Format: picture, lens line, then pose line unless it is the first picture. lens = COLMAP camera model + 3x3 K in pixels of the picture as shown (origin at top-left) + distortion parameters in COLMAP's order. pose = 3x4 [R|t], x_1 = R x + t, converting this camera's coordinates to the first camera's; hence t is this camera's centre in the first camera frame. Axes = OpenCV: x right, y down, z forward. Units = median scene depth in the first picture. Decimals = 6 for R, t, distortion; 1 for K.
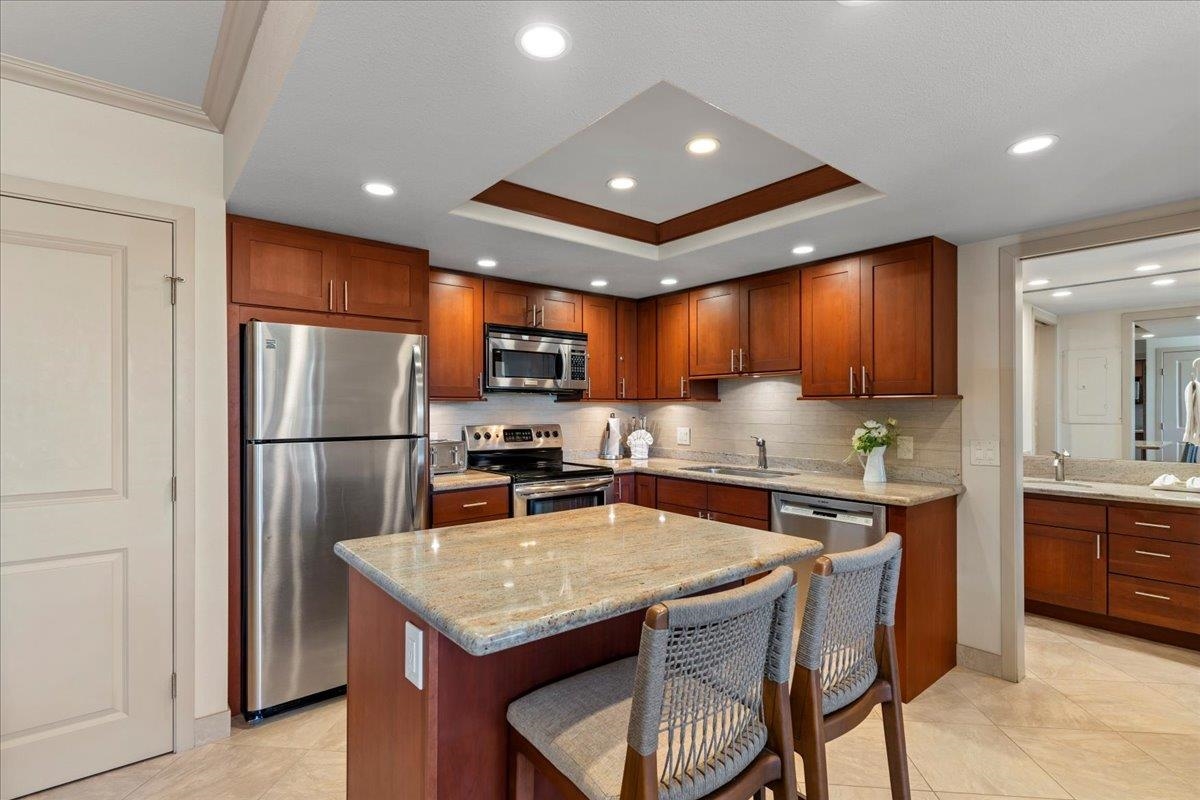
lens RADIAL K [[567.5, 0, 592.0], [0, 567.5, 407.9], [0, 0, 1]] dist [0.000254, -0.000117]
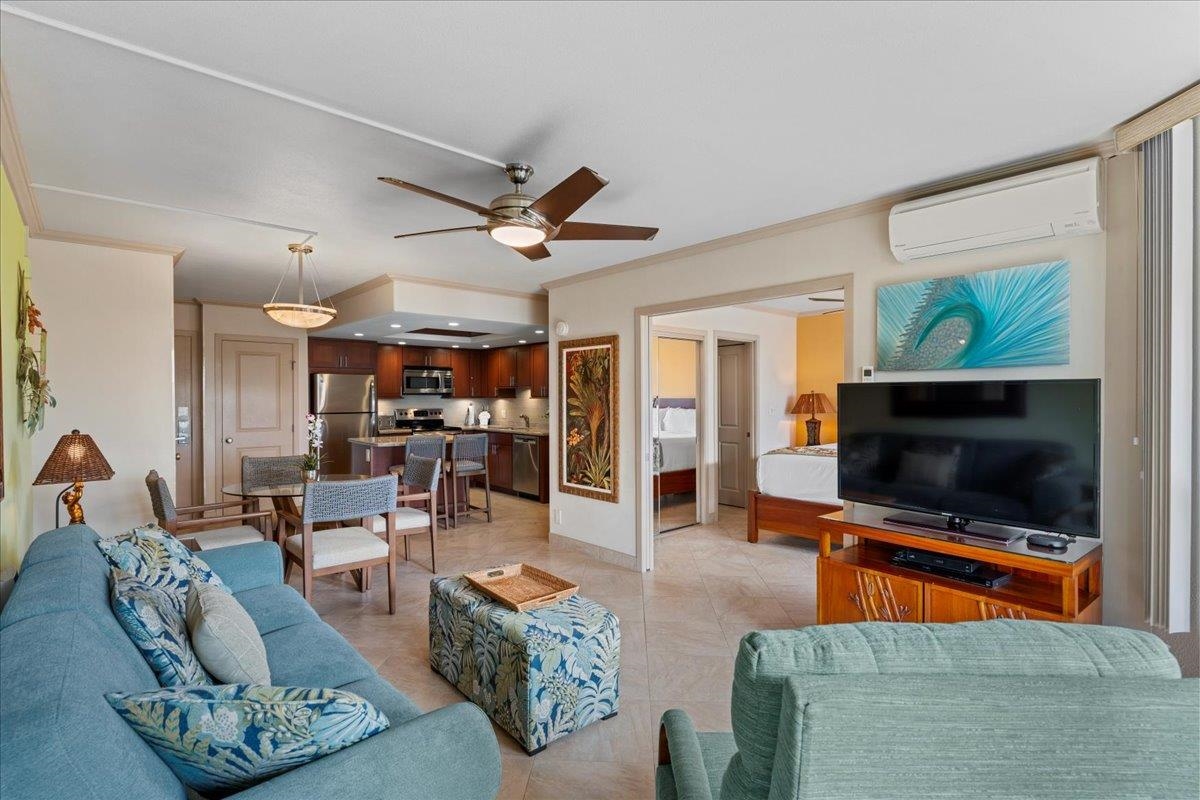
lens RADIAL K [[569.0, 0, 594.3], [0, 569.0, 398.7], [0, 0, 1]] dist [-0.001272, -0.000867]
pose [[0.998850, 0.000729, 0.047937, 0.444020], [-0.000980, 0.999986, 0.005202, -0.022384], [-0.047932, -0.005243, 0.998837, -1.264728]]
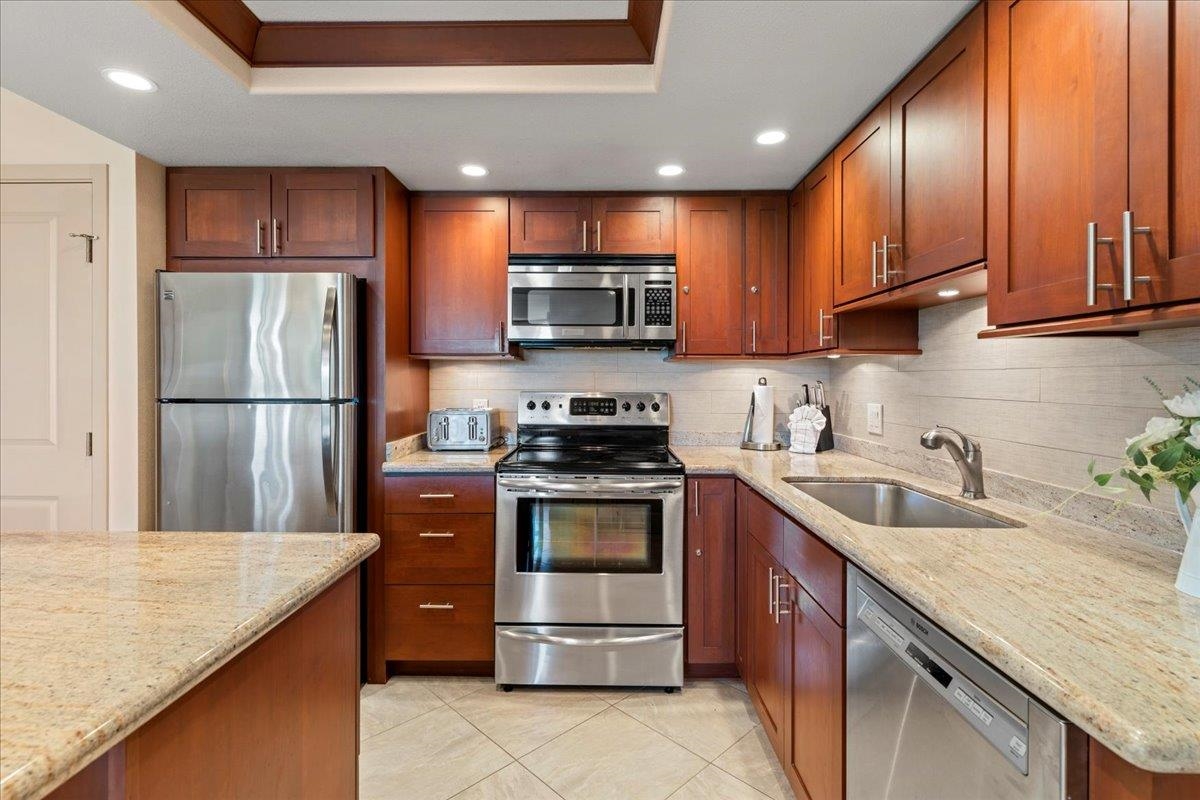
lens RADIAL K [[569.0, 0, 594.3], [0, 569.0, 398.7], [0, 0, 1]] dist [-0.001272, -0.000867]
pose [[0.769061, 0.024846, -0.638692, 0.343855], [-0.002030, 0.999334, 0.036431, 0.011590], [0.639172, -0.026721, 0.768600, 0.441404]]
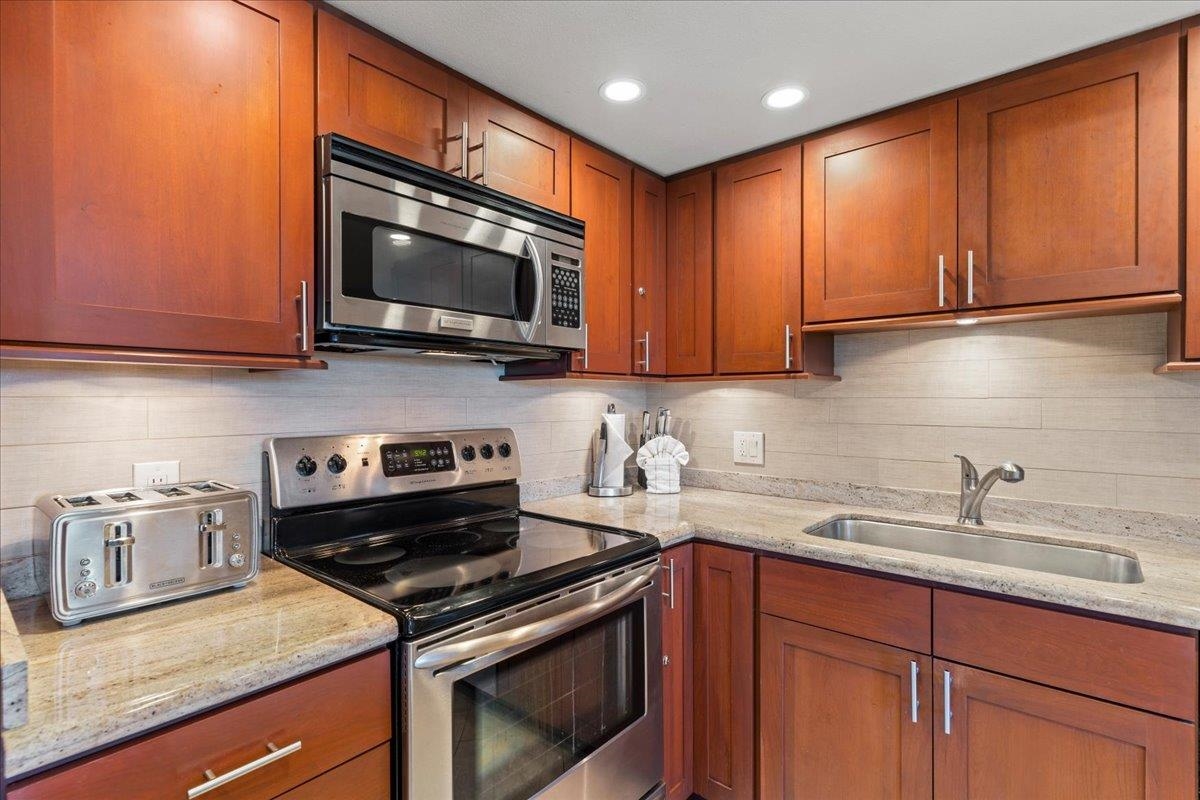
lens RADIAL K [[569.0, 0, 594.3], [0, 569.0, 398.7], [0, 0, 1]] dist [-0.001272, -0.000867]
pose [[0.983980, 0.000388, 0.178278, -0.079555], [-0.000884, 0.999996, 0.002704, 0.004050], [-0.178276, -0.002818, 0.983976, 0.575665]]
